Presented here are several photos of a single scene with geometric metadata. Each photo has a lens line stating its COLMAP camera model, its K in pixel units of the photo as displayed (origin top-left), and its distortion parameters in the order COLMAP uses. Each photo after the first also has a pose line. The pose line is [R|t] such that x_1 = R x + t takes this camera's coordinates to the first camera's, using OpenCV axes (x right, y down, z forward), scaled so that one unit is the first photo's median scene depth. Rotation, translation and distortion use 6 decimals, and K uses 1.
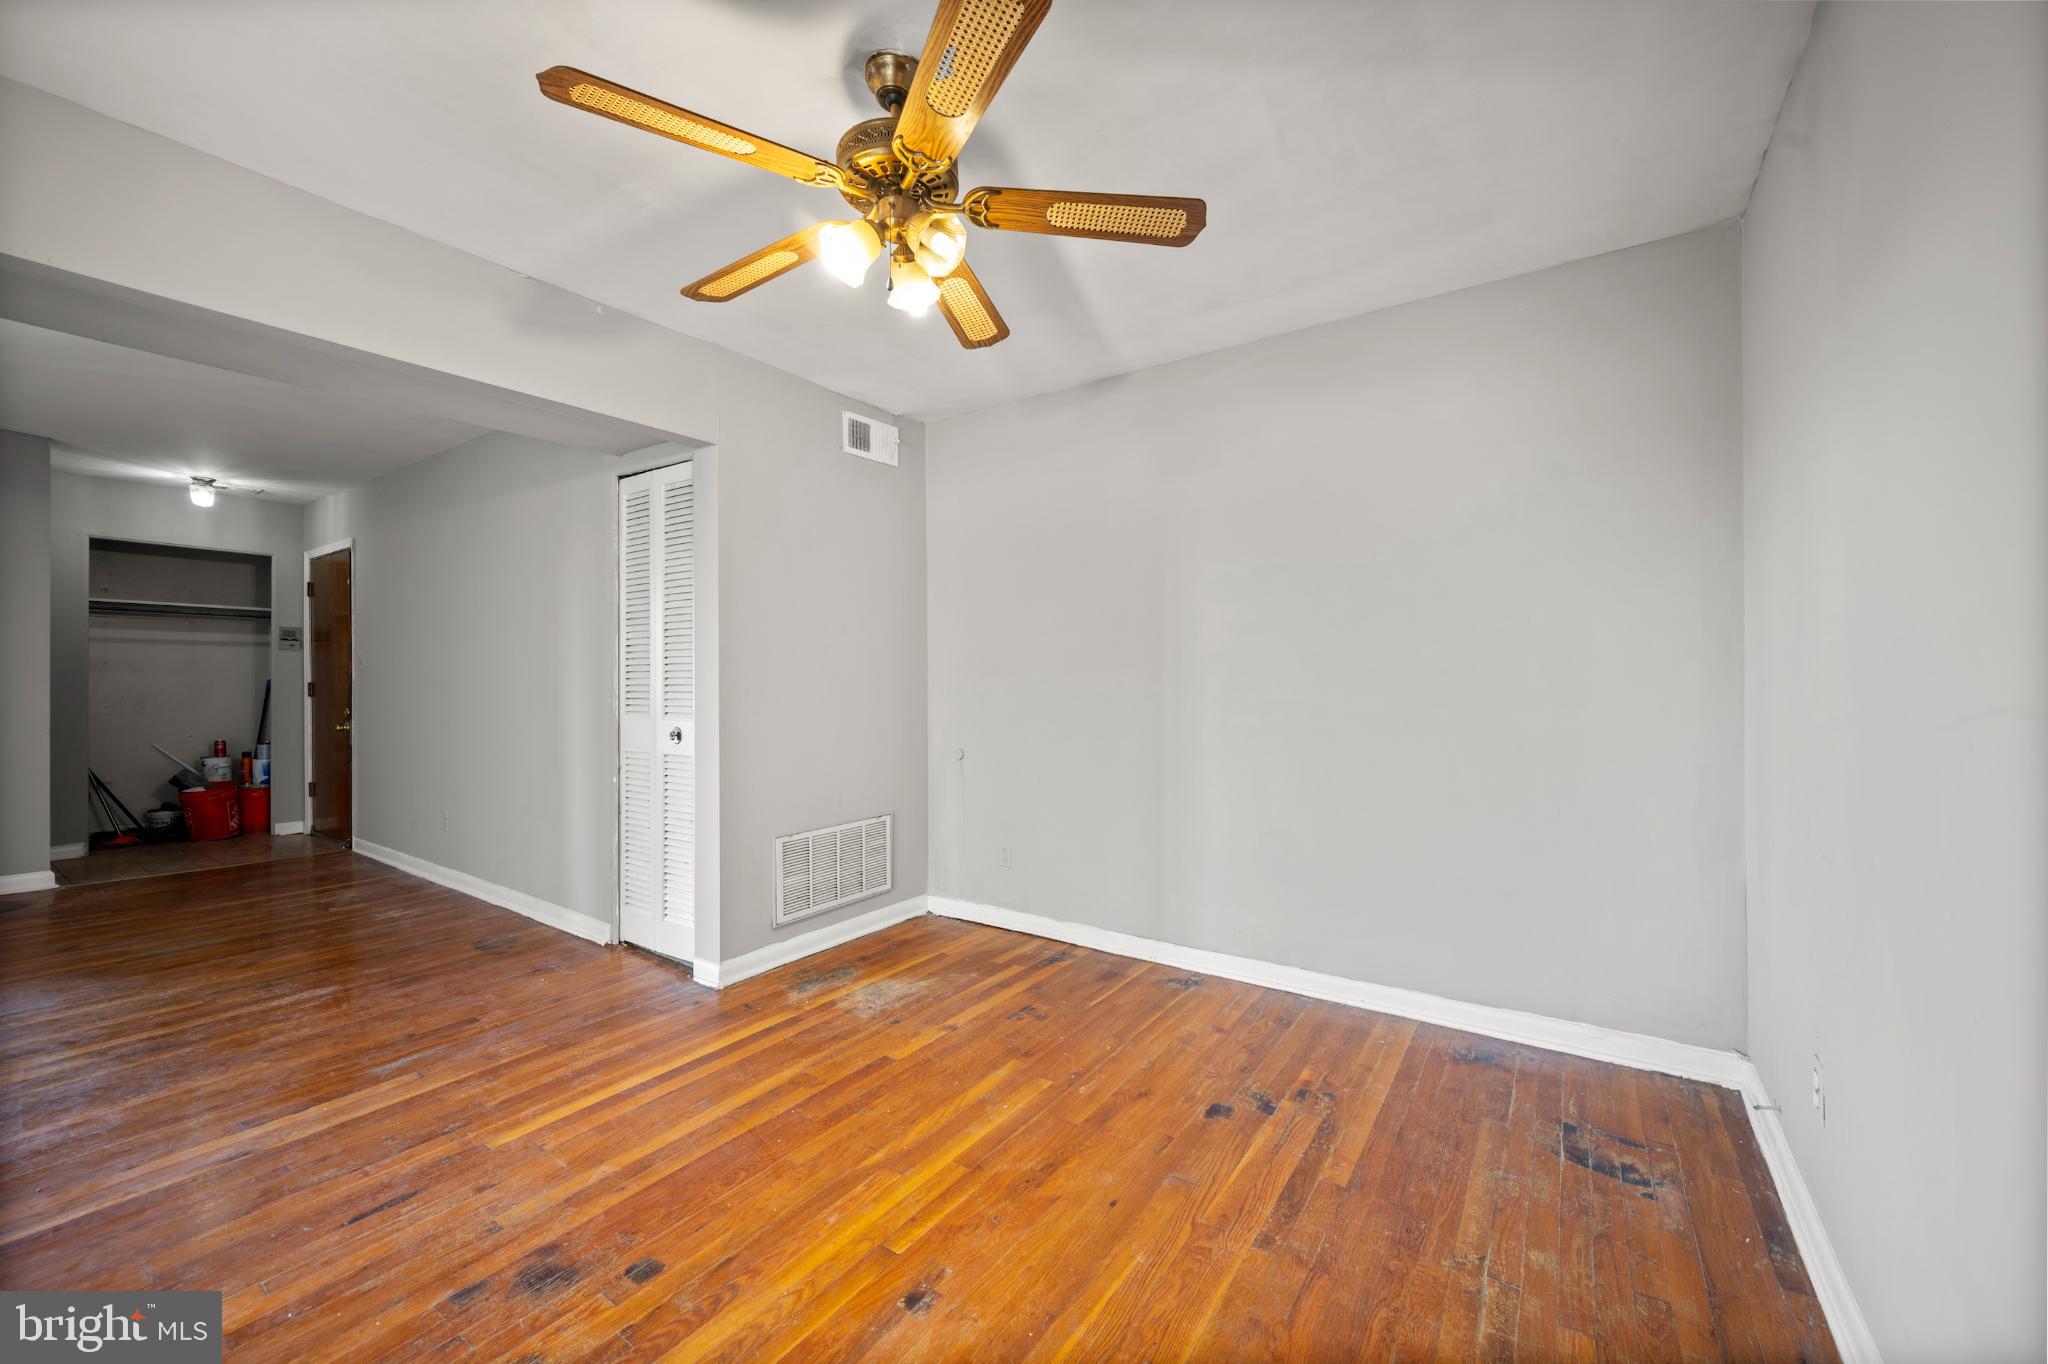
lens RADIAL K [[809.1, 0, 996.9], [0, 809.1, 681.2], [0, 0, 1]] dist [-0.001179, -0.000379]
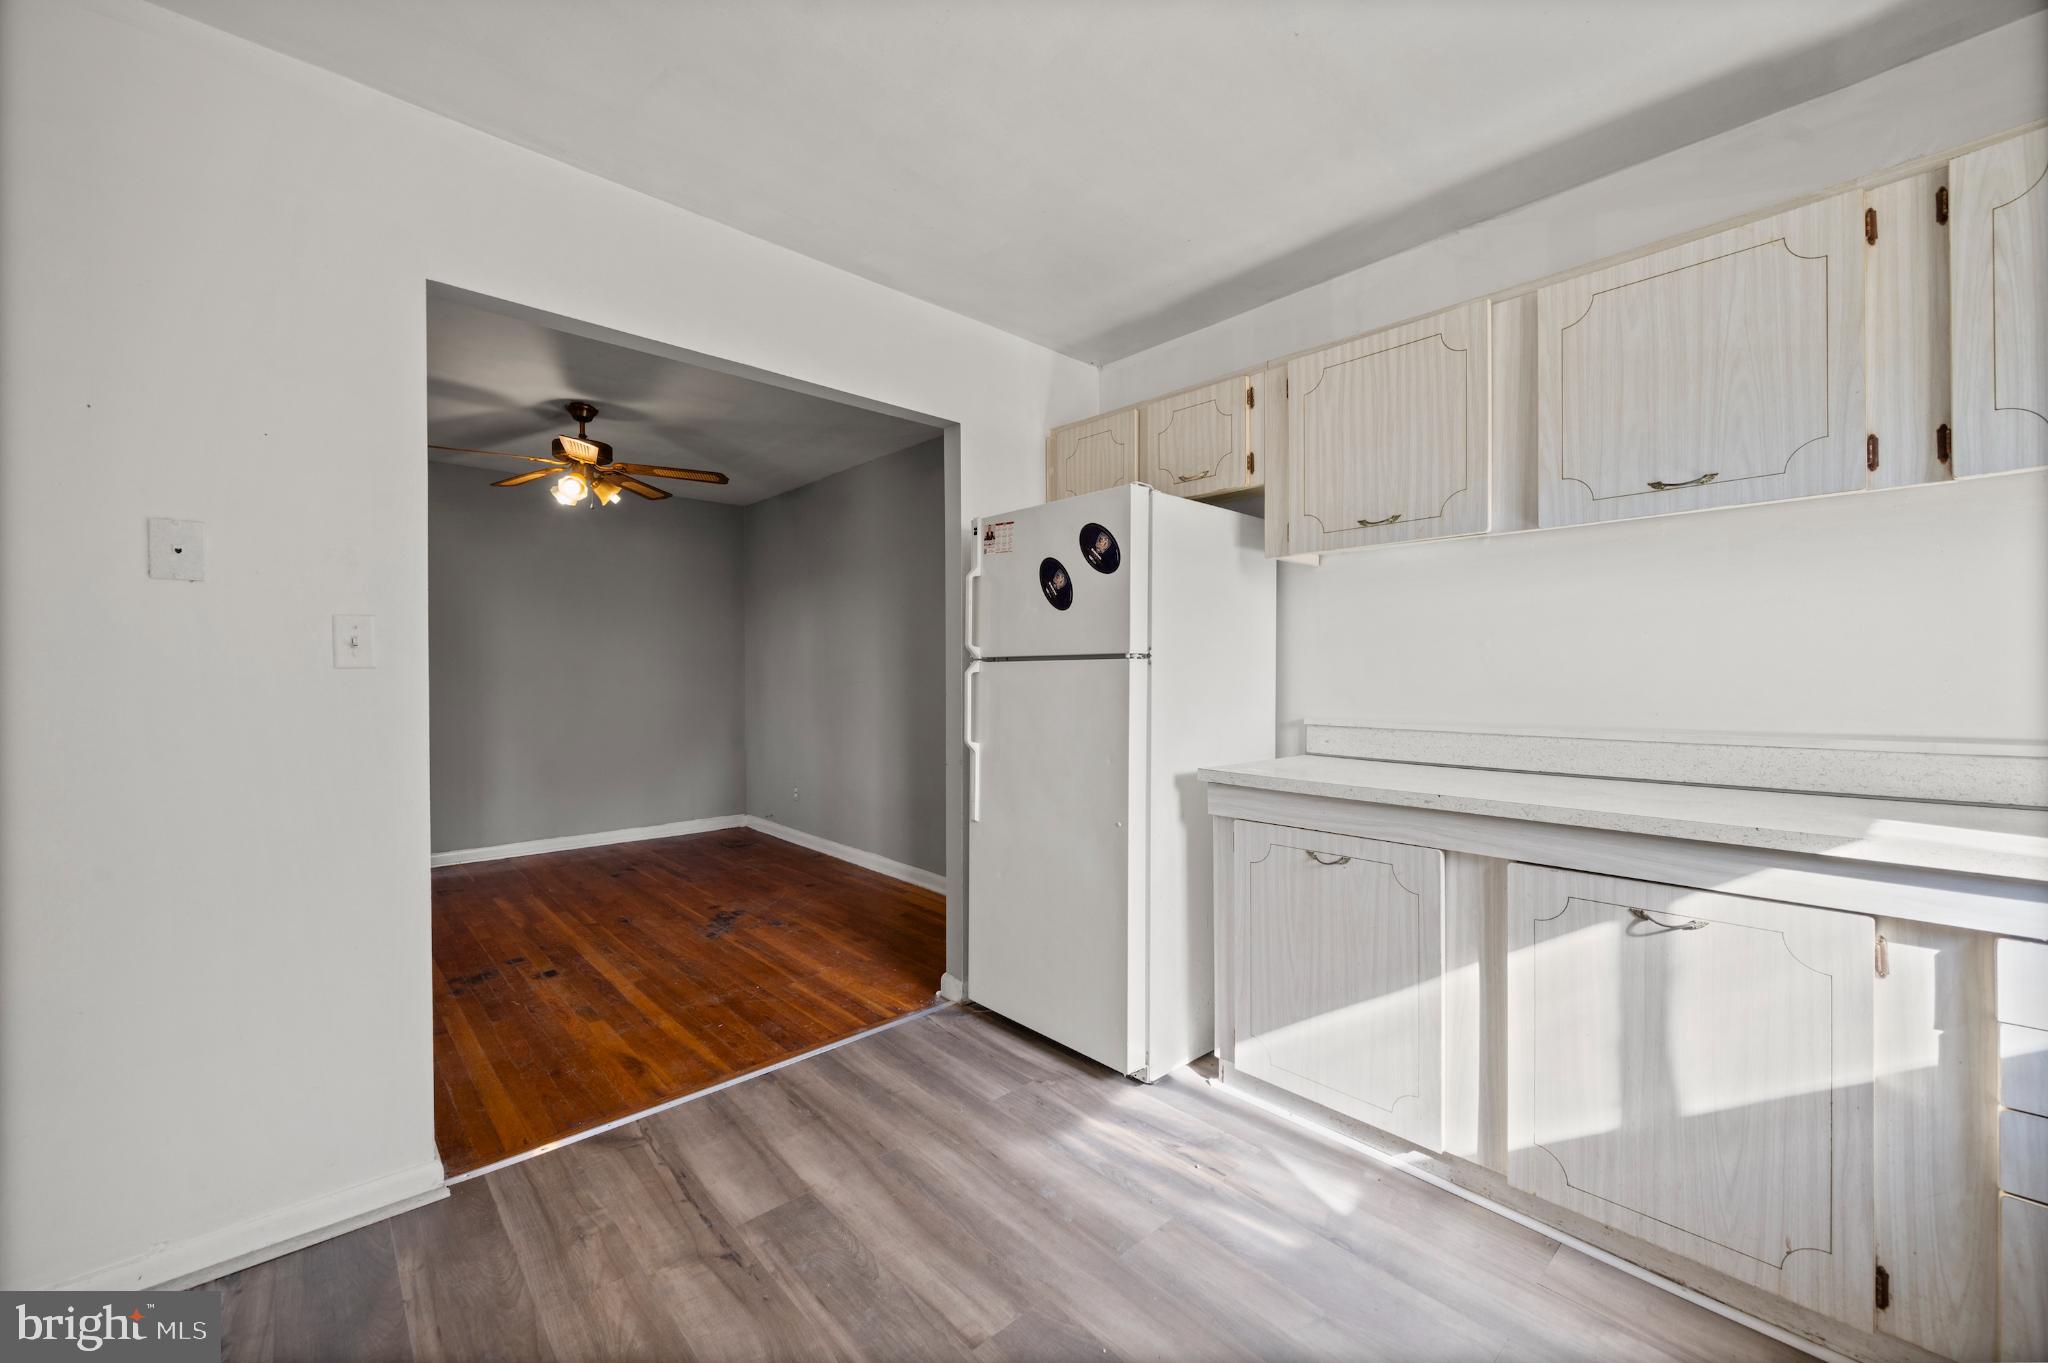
lens RADIAL K [[796.7, 0, 1094.3], [0, 796.7, 679.7], [0, 0, 1]] dist [-0.000215, -0.000084]
pose [[0.133629, -0.006773, 0.991008, -1.388102], [-0.002014, 0.999973, 0.007106, -0.019459], [-0.991029, -0.002946, 0.133612, -0.476135]]
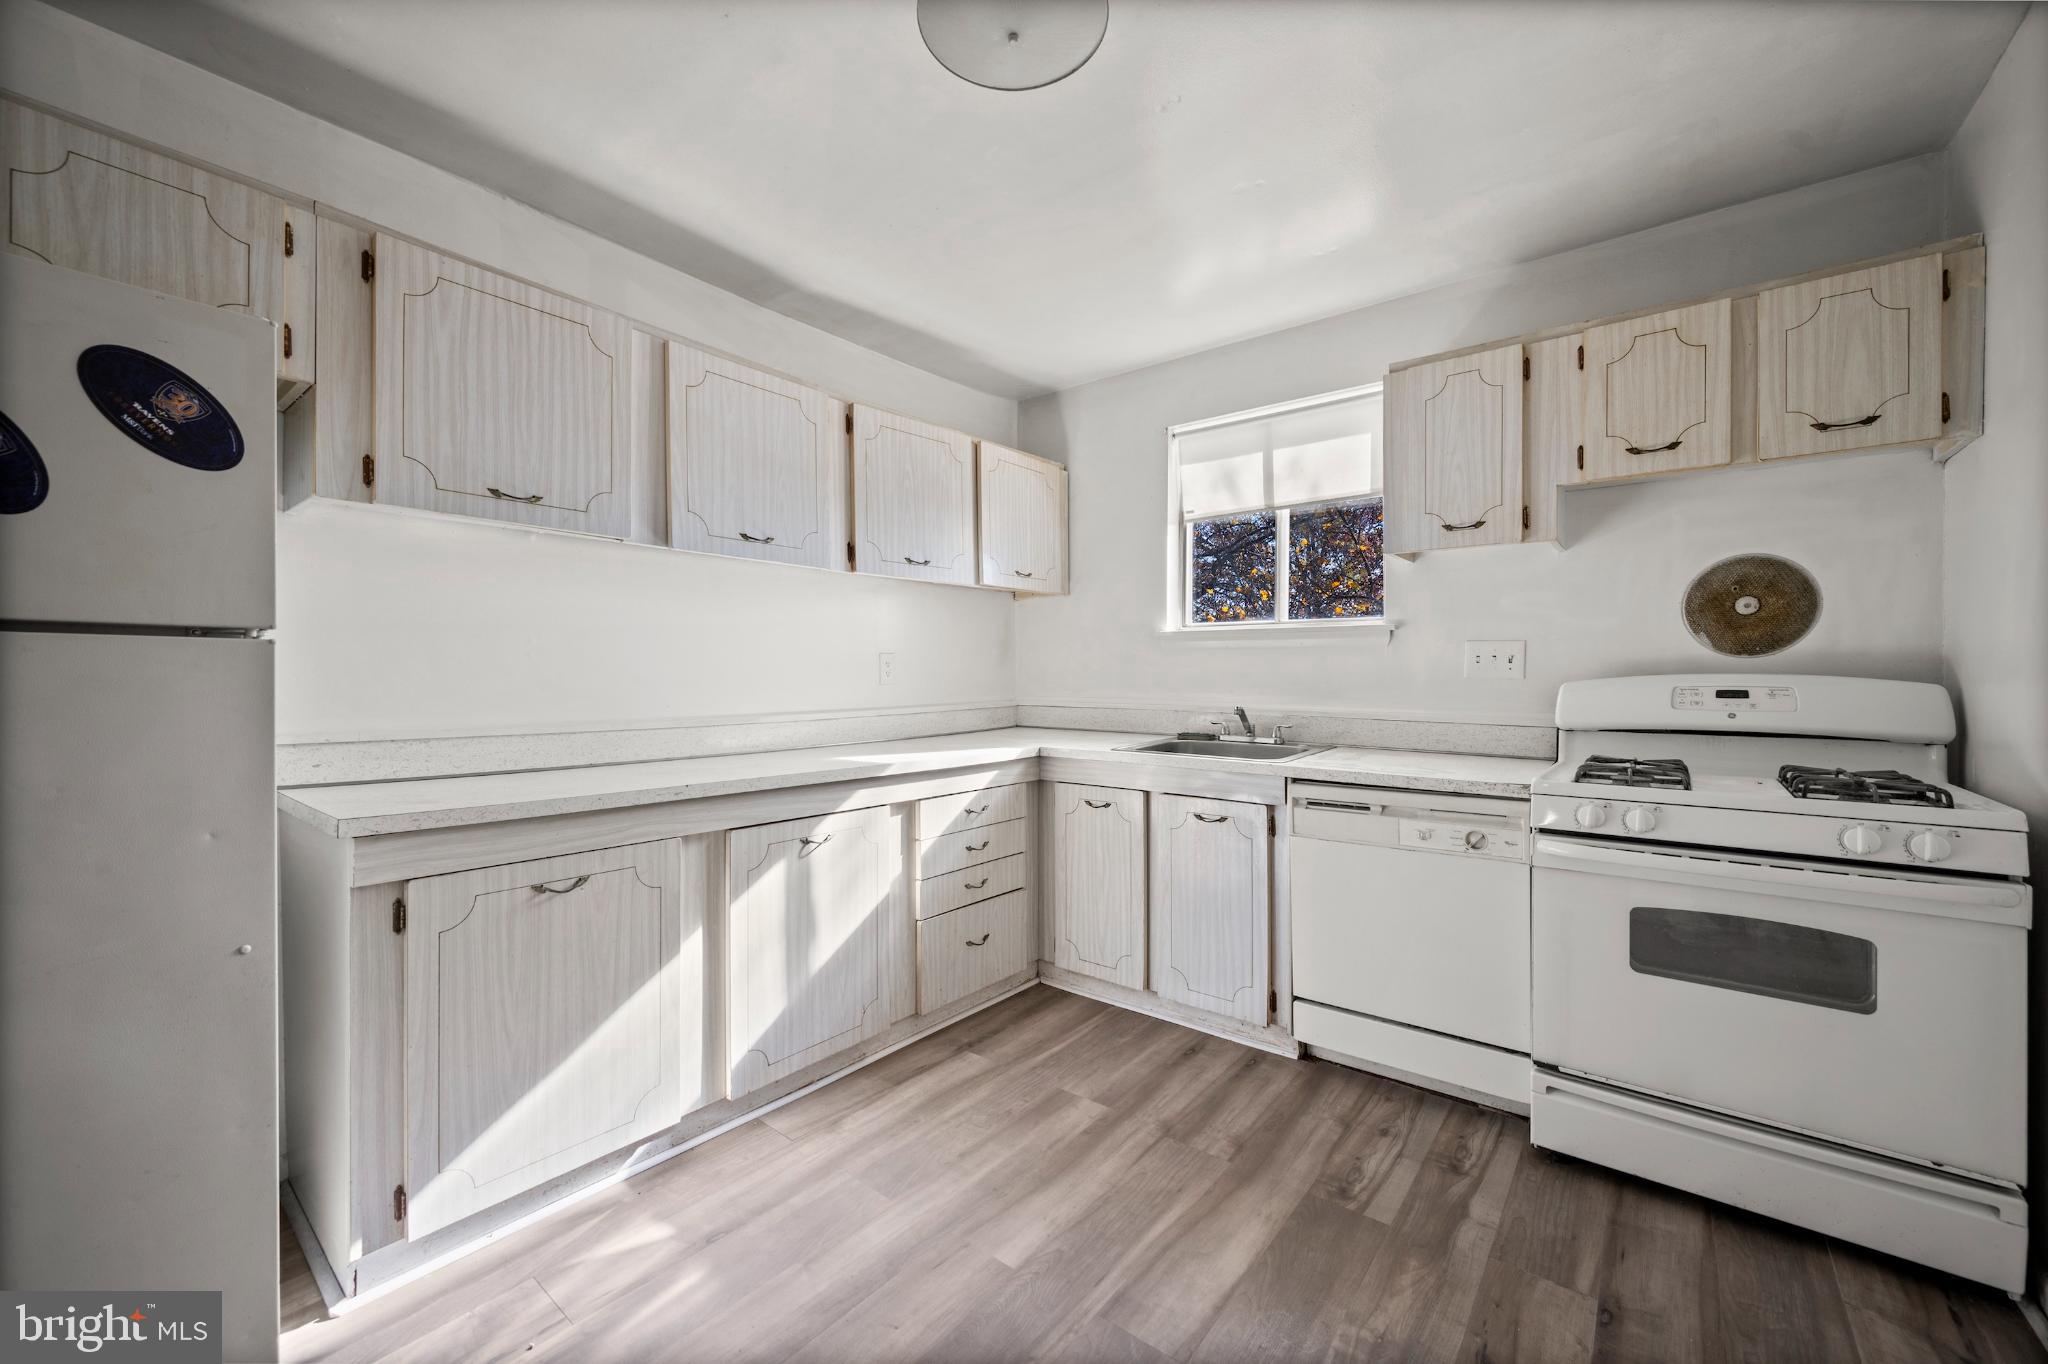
lens RADIAL K [[792.7, 0, 980.3], [0, 792.7, 683.1], [0, 0, 1]] dist [-0.000952, -0.000253]
pose [[-0.998233, -0.001803, 0.059392, -0.964980], [-0.001809, 0.999998, -0.000049, -0.010819], [-0.059392, -0.000156, -0.998235, 0.061682]]
